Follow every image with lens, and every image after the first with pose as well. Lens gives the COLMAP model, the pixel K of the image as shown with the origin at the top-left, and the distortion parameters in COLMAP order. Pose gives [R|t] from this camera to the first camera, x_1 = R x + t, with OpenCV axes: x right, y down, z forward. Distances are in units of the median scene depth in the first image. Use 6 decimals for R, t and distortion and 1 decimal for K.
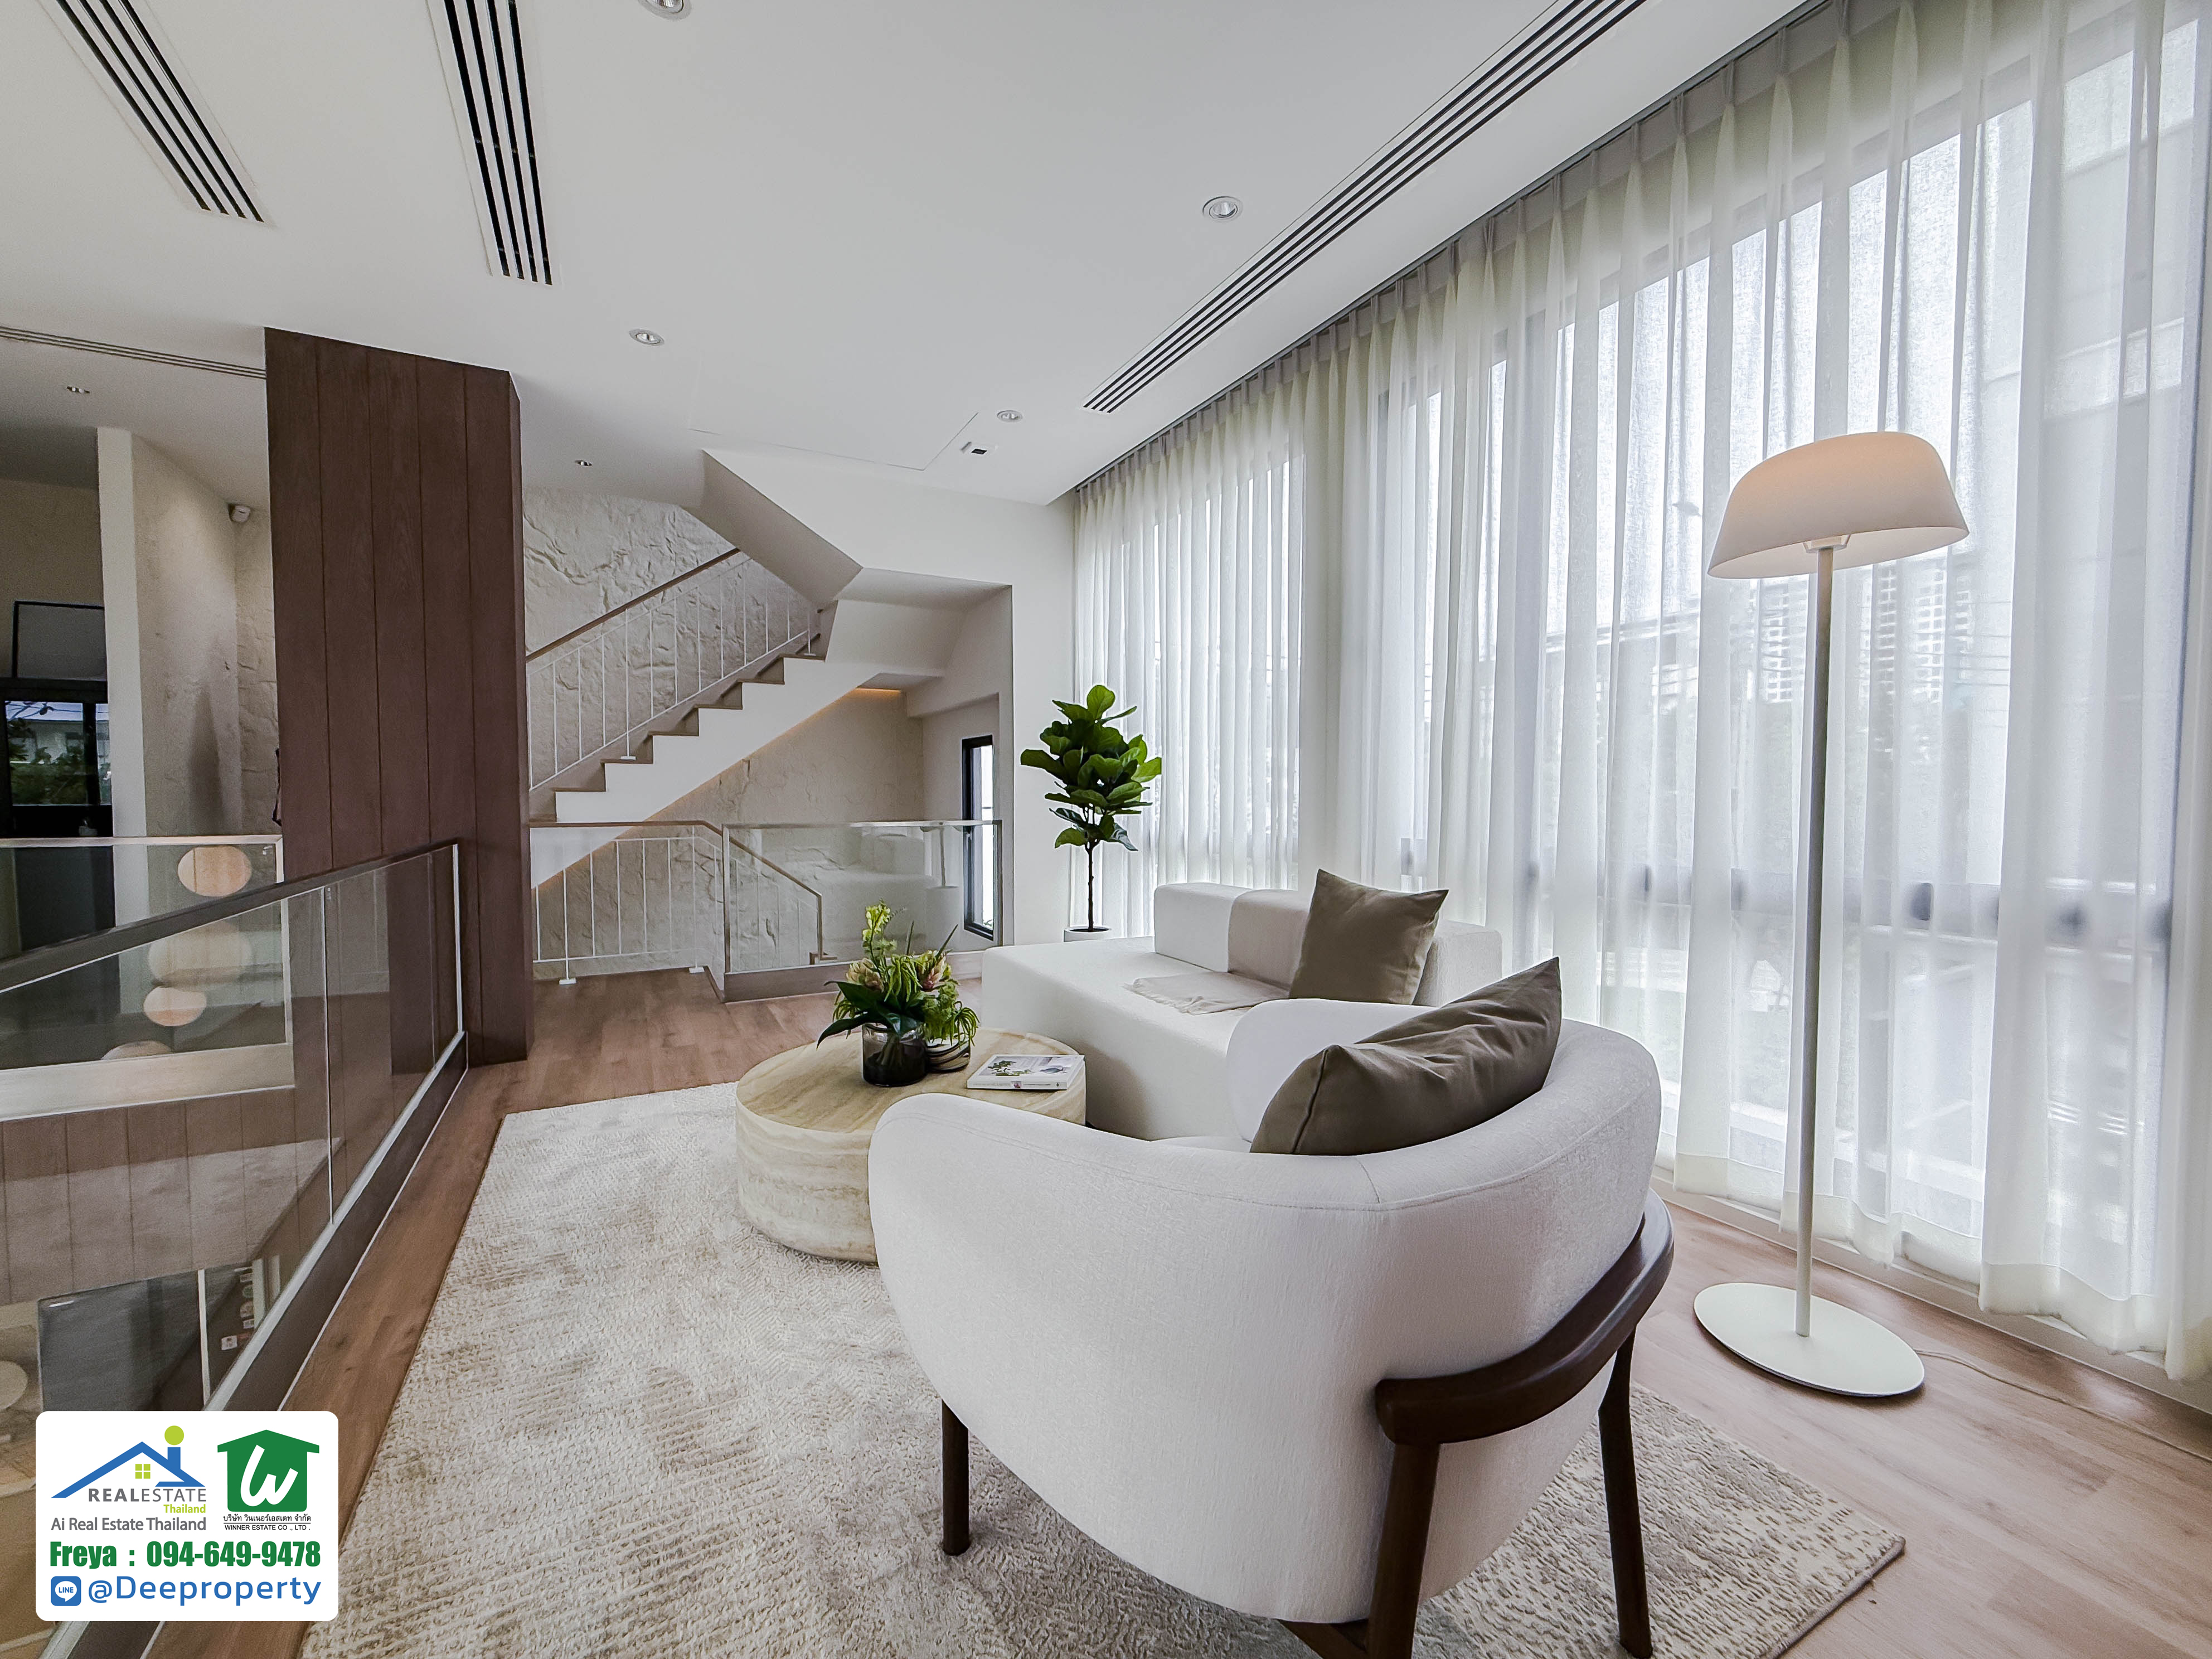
lens RADIAL K [[897.7, 0, 1098.4], [0, 897.7, 825.4], [0, 0, 1]] dist [-0.000959, -0.000090]
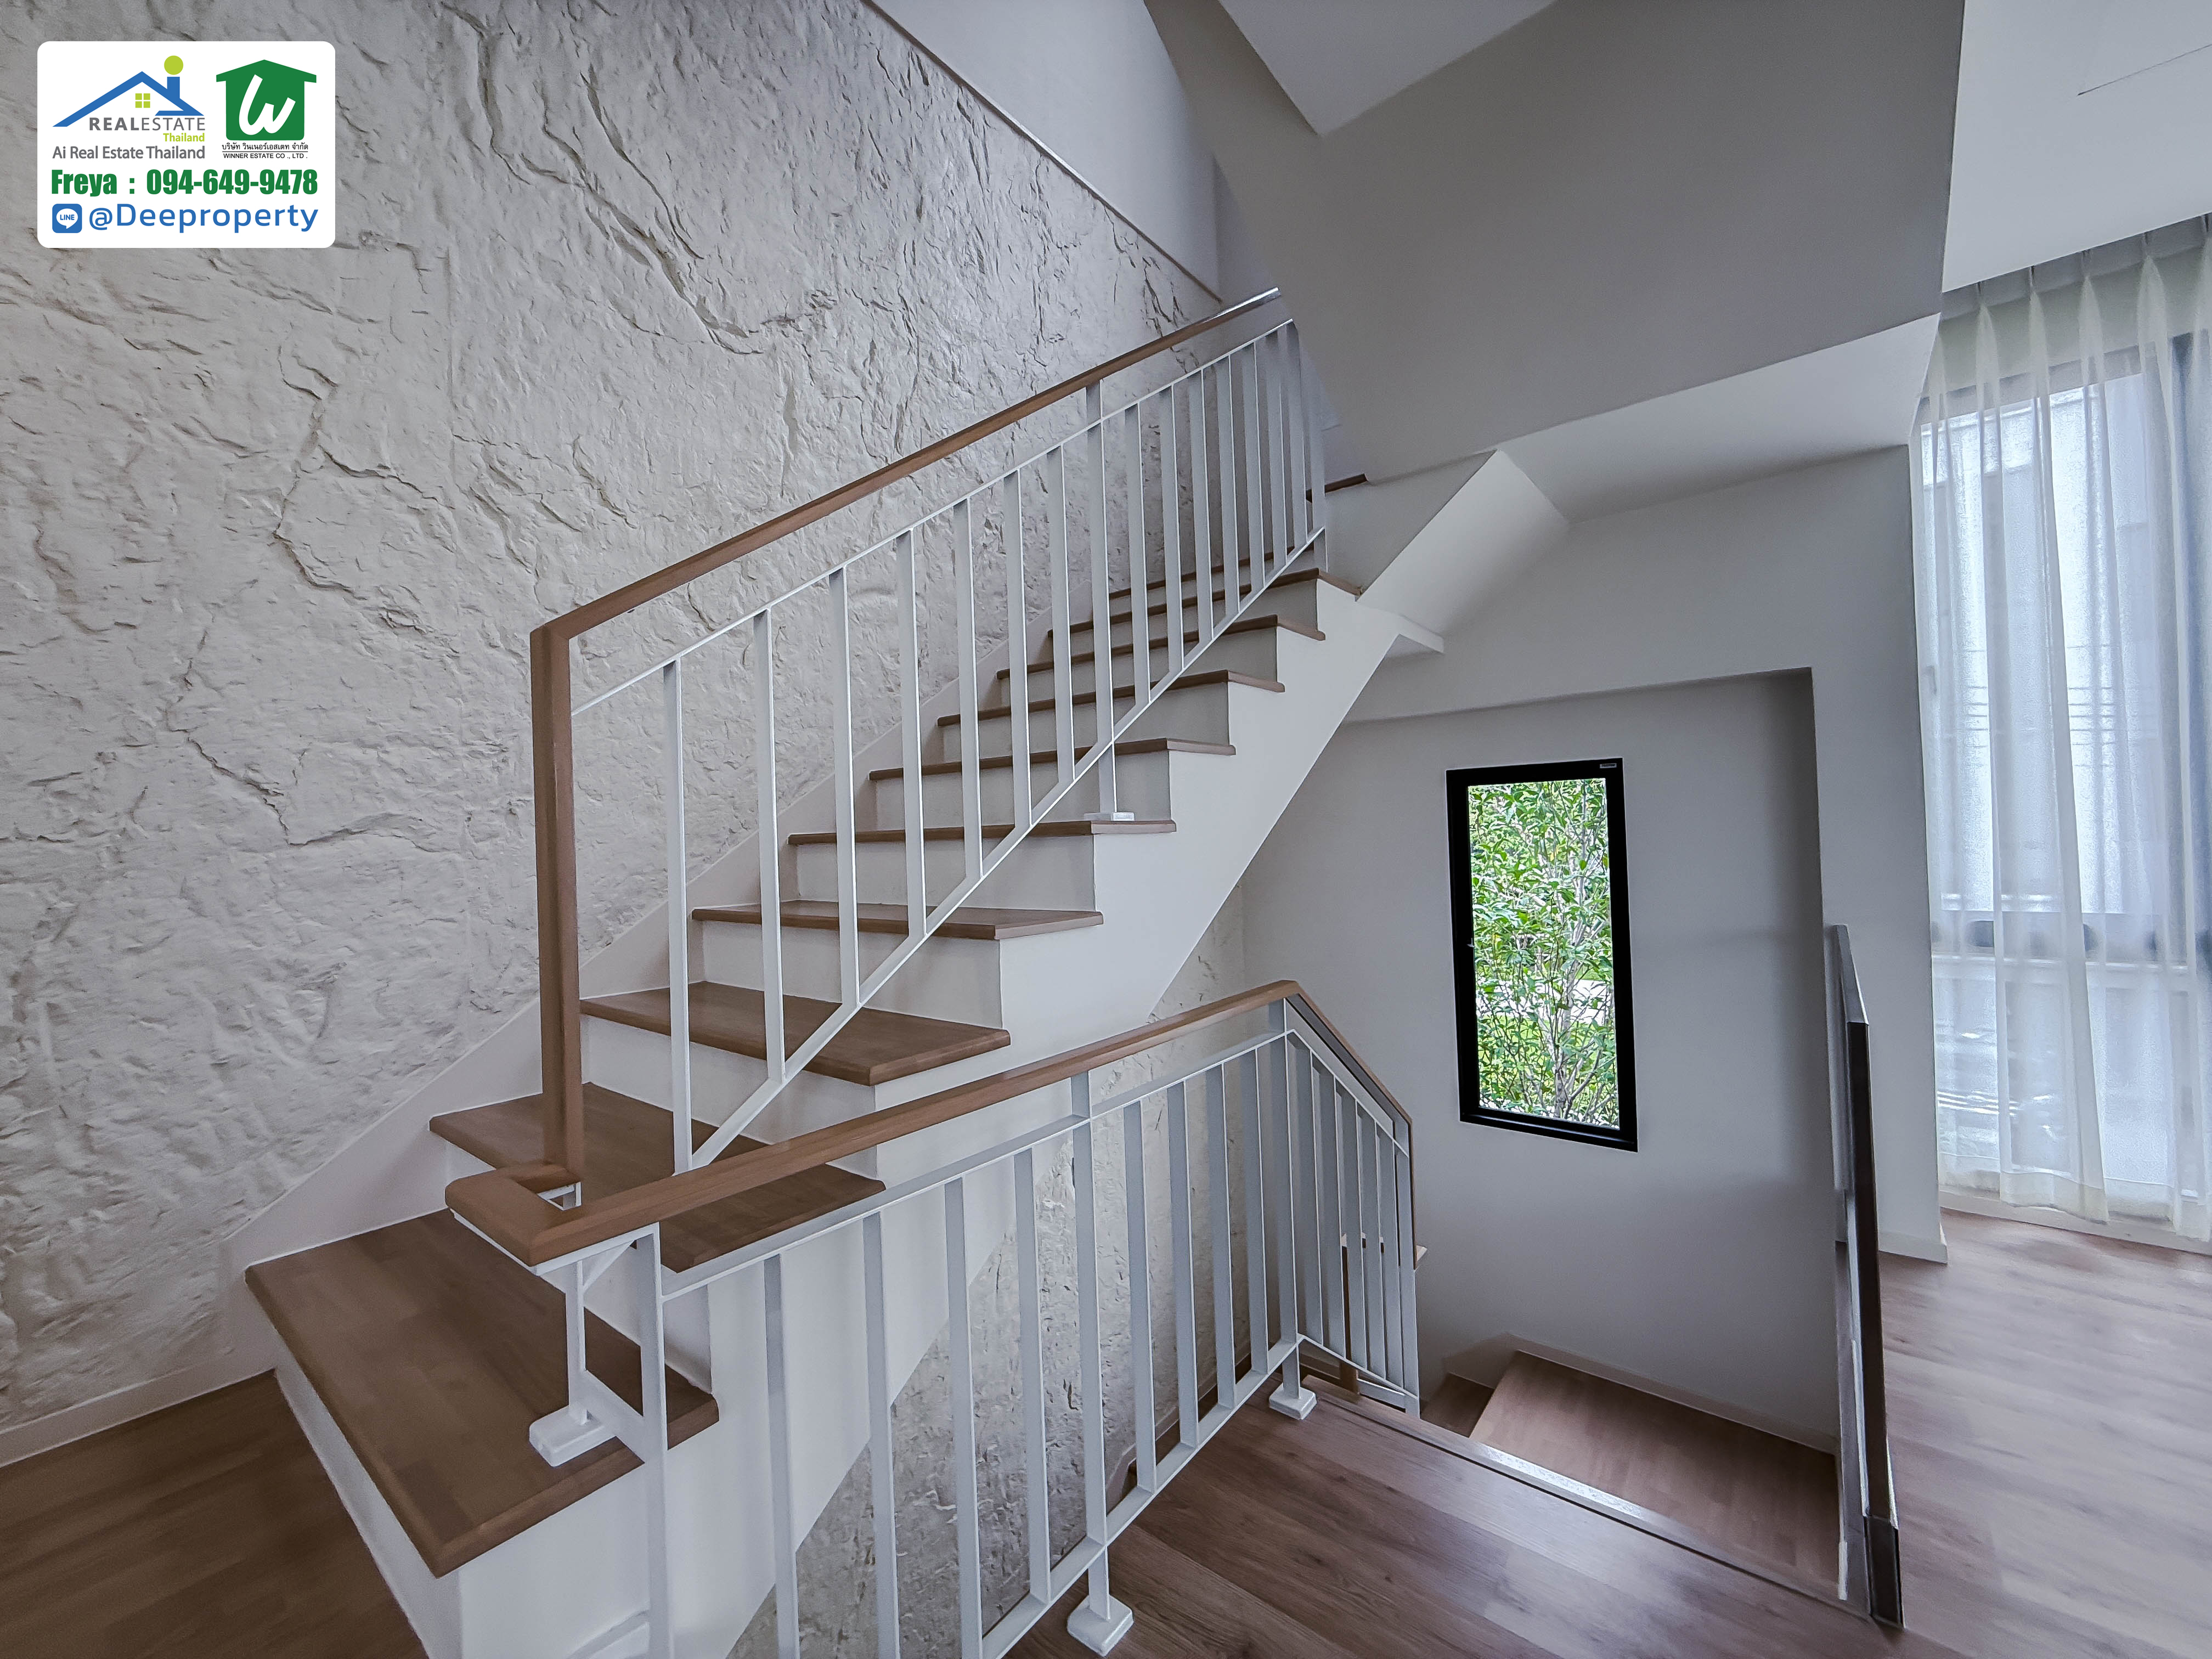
lens RADIAL K [[882.6, 0, 1098.3], [0, 882.6, 828.6], [0, 0, 1]] dist [-0.000990, -0.000315]
pose [[0.933866, -0.033834, 0.356018, -0.582652], [0.052679, 0.997669, -0.043368, -0.052877], [-0.353721, 0.059254, 0.933472, 0.633953]]
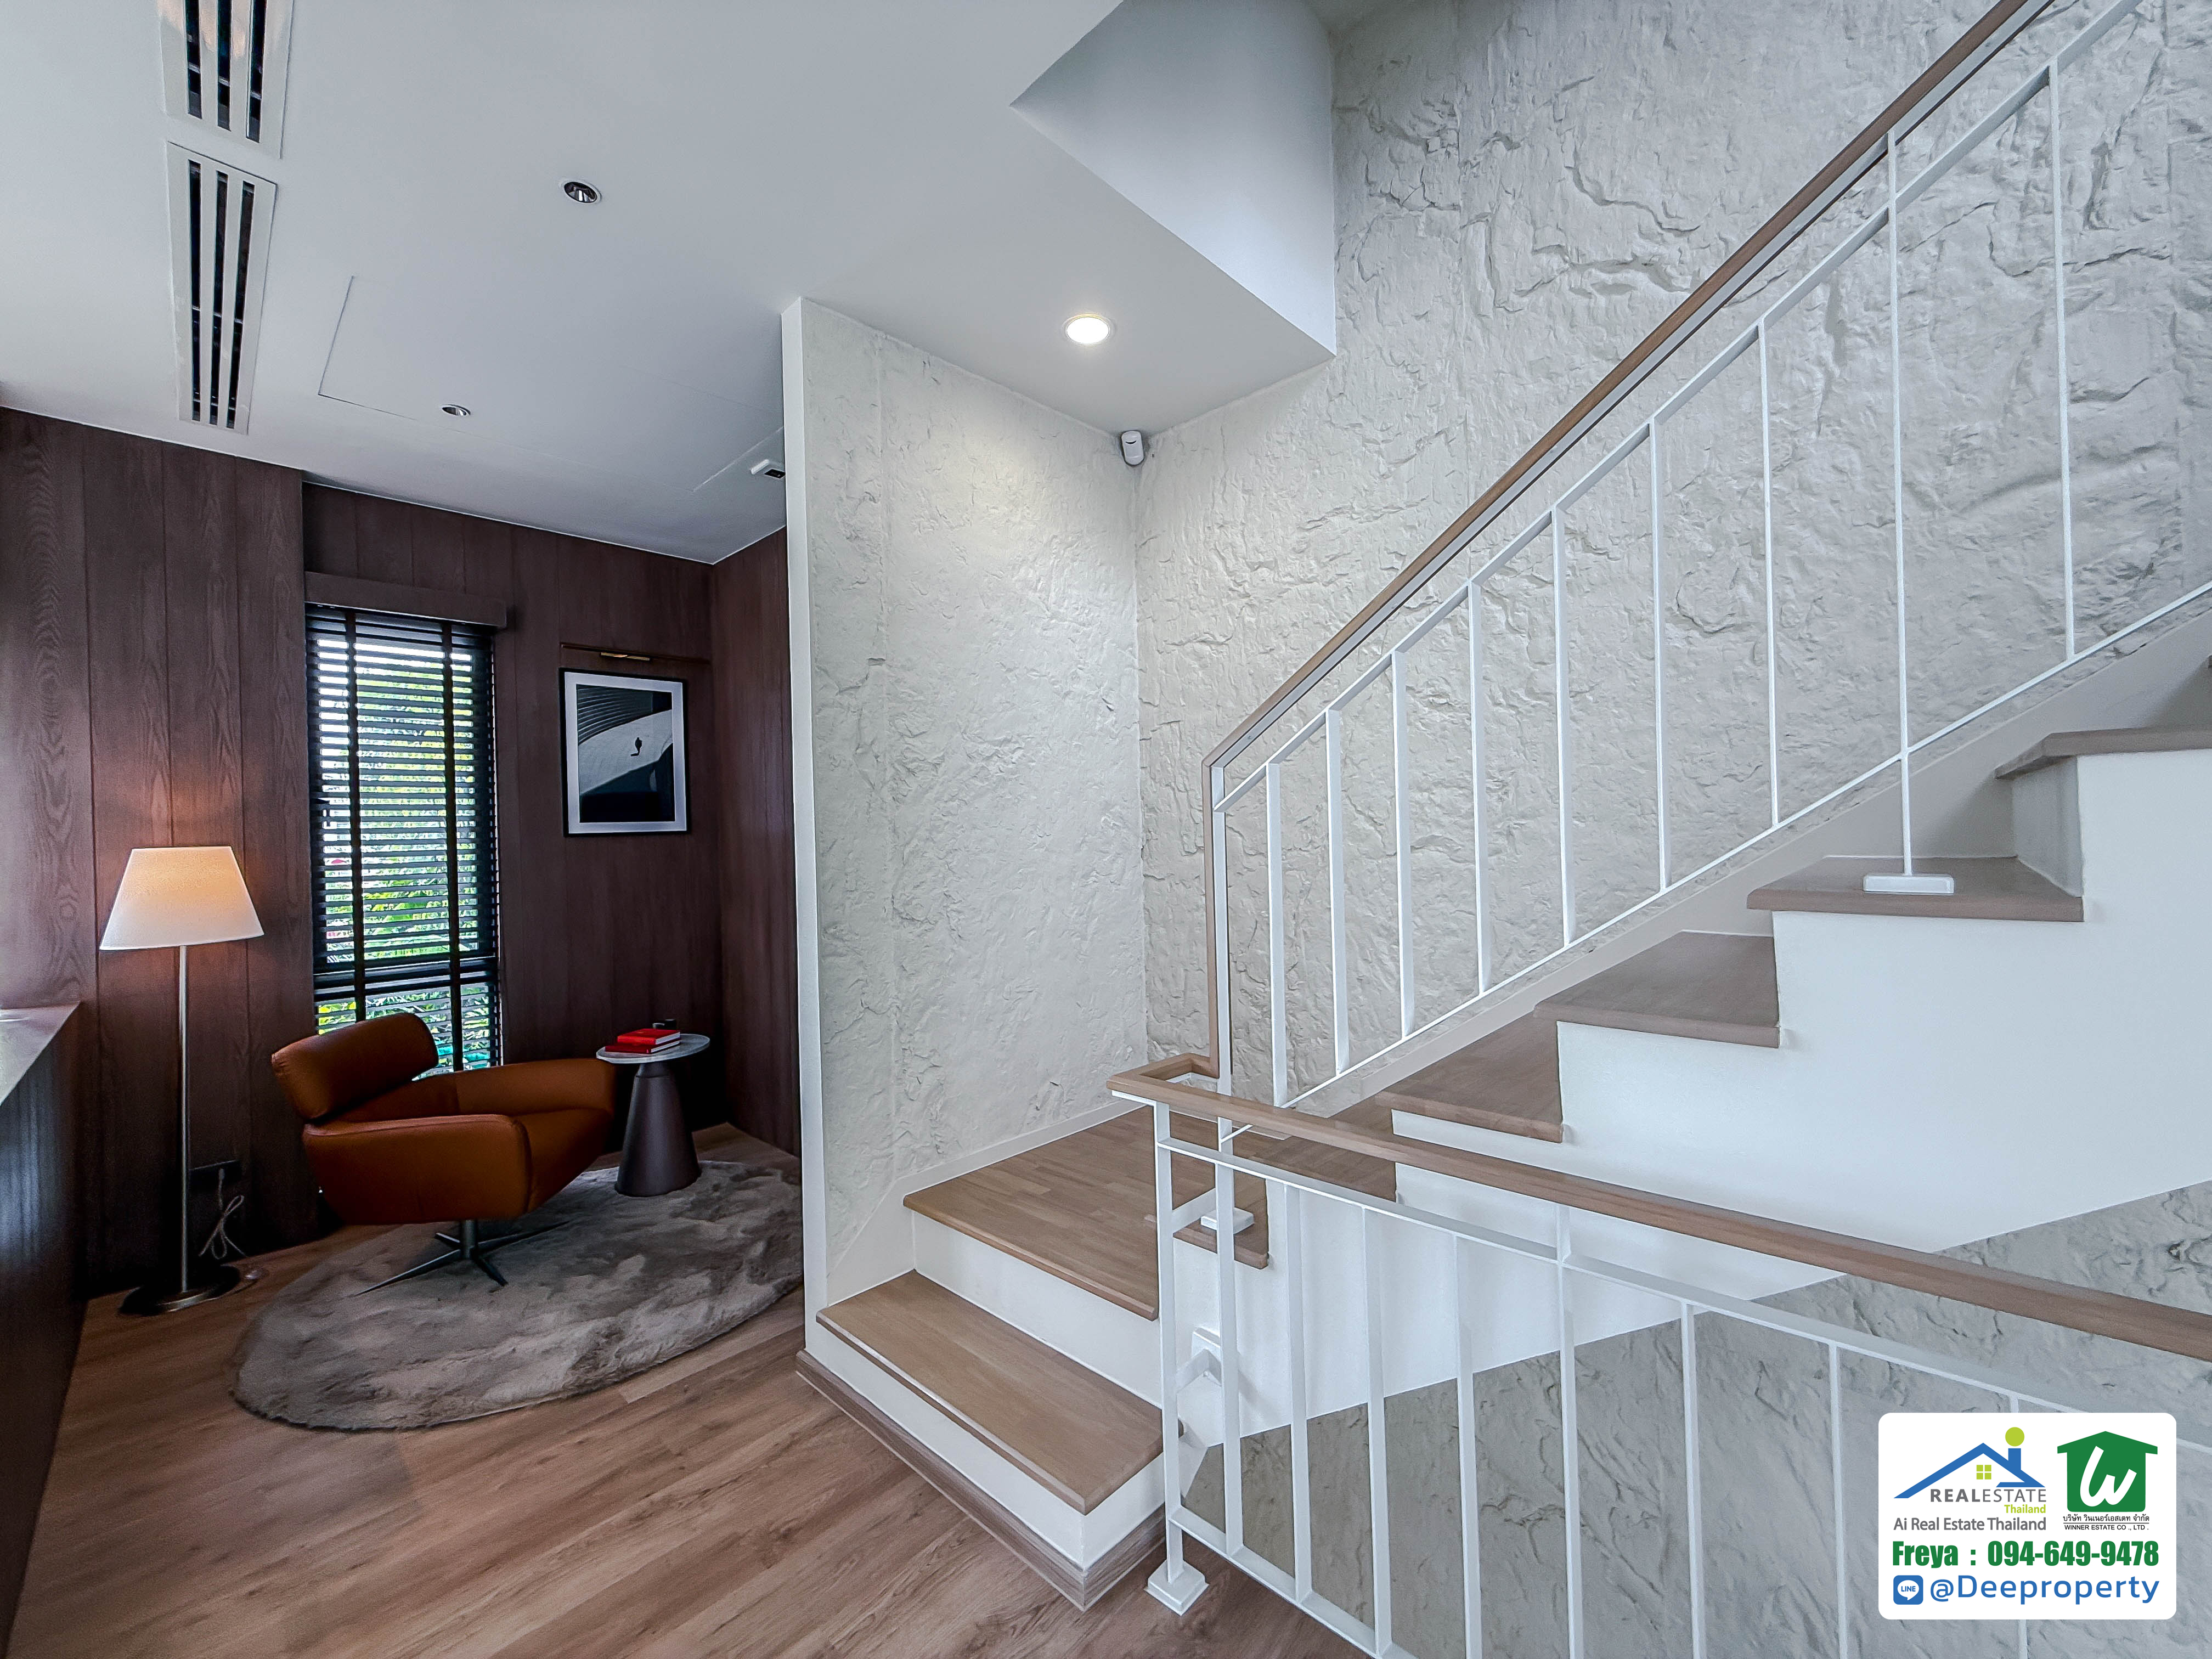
lens RADIAL K [[882.6, 0, 1098.3], [0, 882.6, 828.6], [0, 0, 1]] dist [-0.000990, -0.000315]
pose [[0.278306, -0.013606, -0.960396, -0.353254], [-0.011505, 0.999781, -0.017498, -0.074837], [0.960424, 0.015919, 0.278089, 0.706871]]
